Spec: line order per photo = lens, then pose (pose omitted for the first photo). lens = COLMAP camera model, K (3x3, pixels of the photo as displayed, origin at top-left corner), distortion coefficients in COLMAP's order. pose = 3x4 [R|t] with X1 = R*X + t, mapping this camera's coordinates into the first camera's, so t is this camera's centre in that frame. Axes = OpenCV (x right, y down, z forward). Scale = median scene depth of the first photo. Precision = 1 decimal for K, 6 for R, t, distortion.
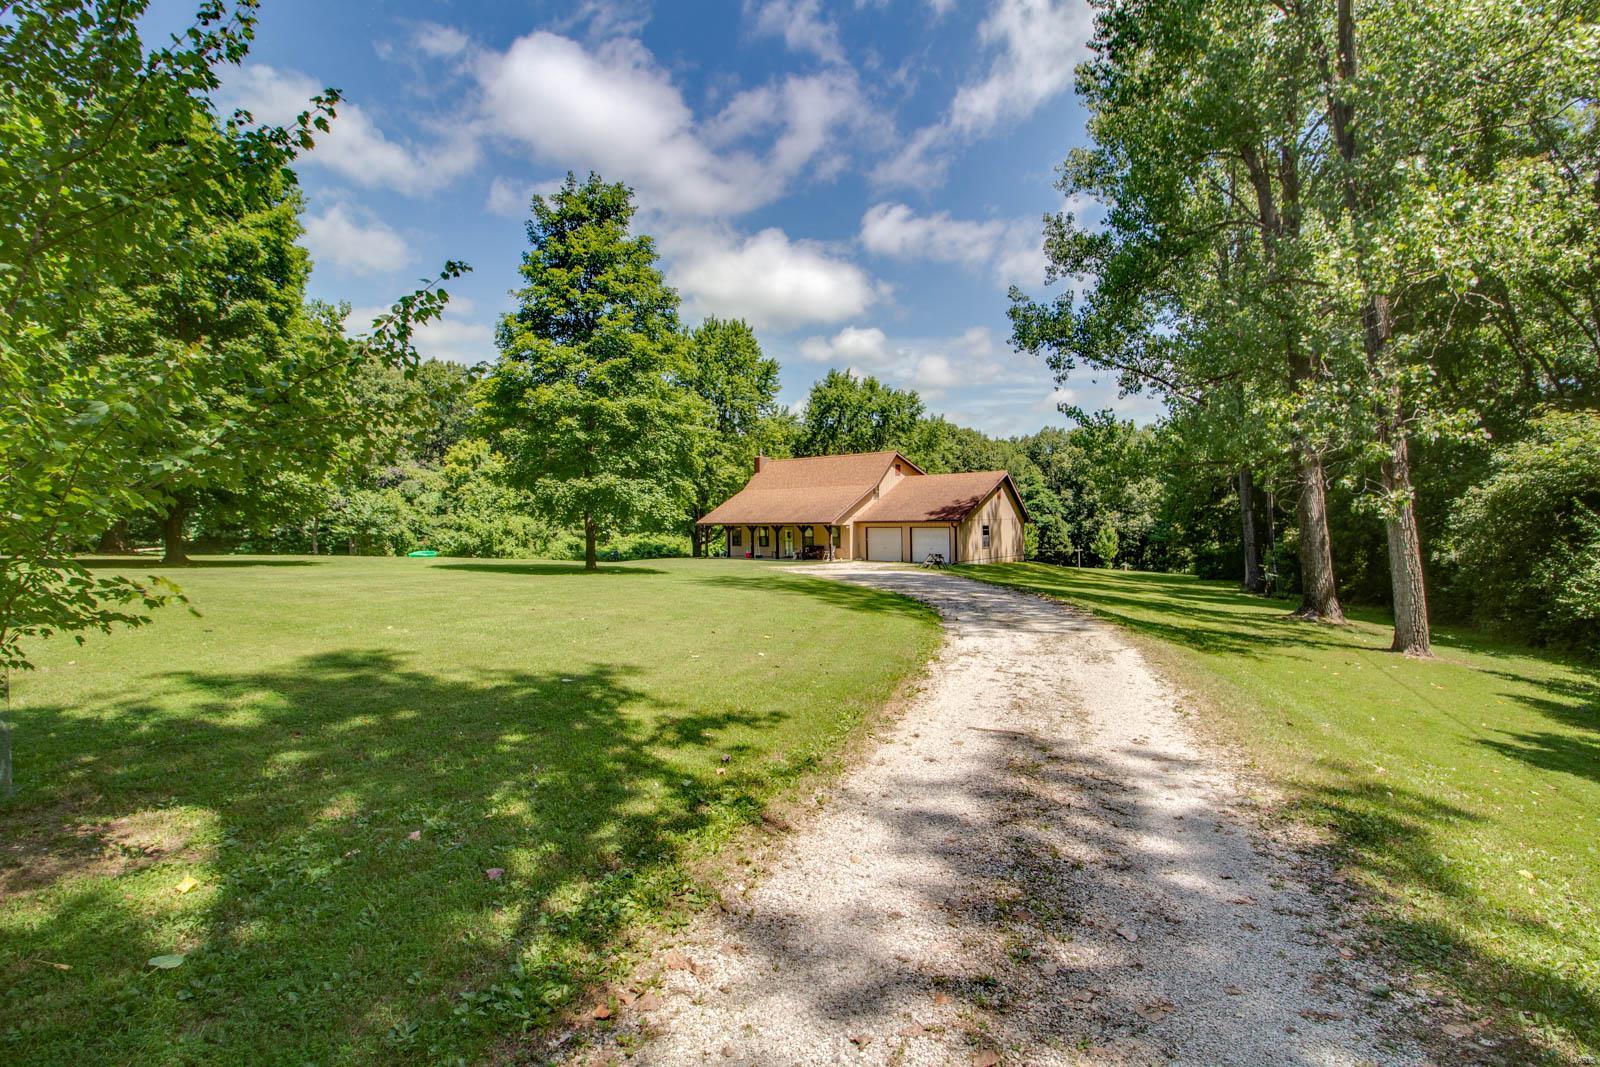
lens RADIAL K [[759.2, 0, 797.4], [0, 759.2, 518.5], [0, 0, 1]] dist [-0.006832, -0.001115]
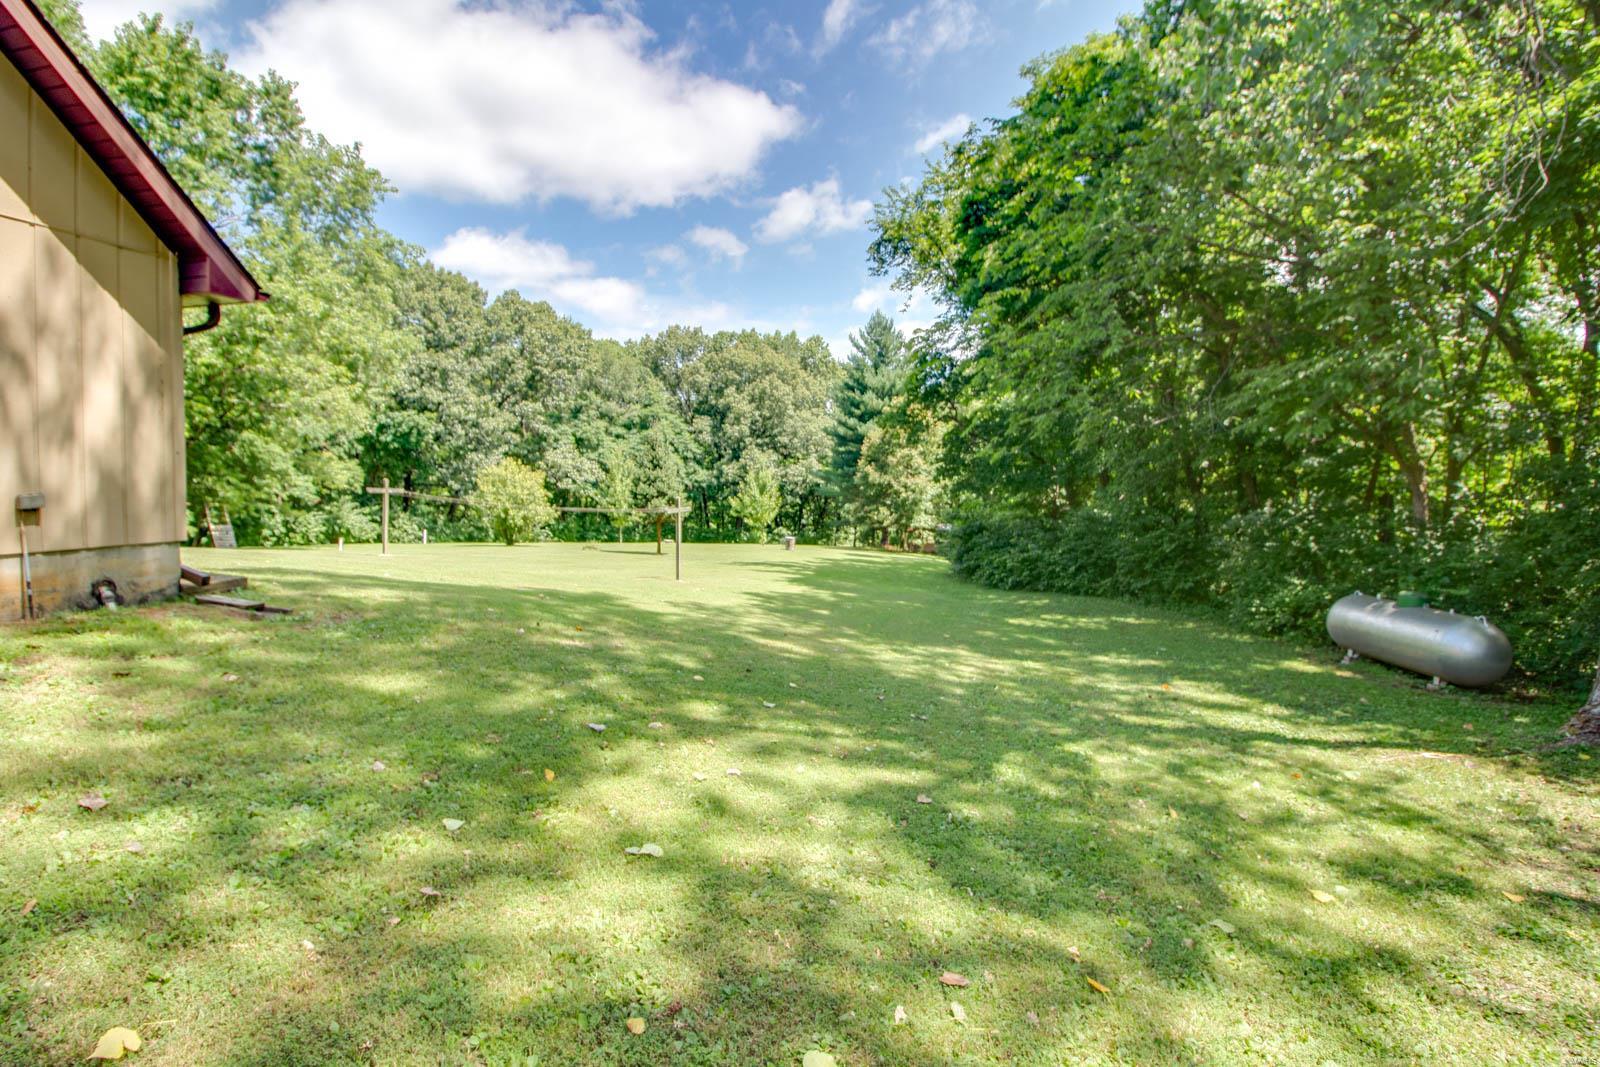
lens RADIAL K [[759.2, 0, 797.4], [0, 759.2, 518.5], [0, 0, 1]] dist [-0.006832, -0.001115]
pose [[0.904189, -0.002190, 0.427127, 0.153146], [-0.020462, 0.998617, 0.048436, 0.015799], [-0.426642, -0.052535, 0.902893, 0.378377]]
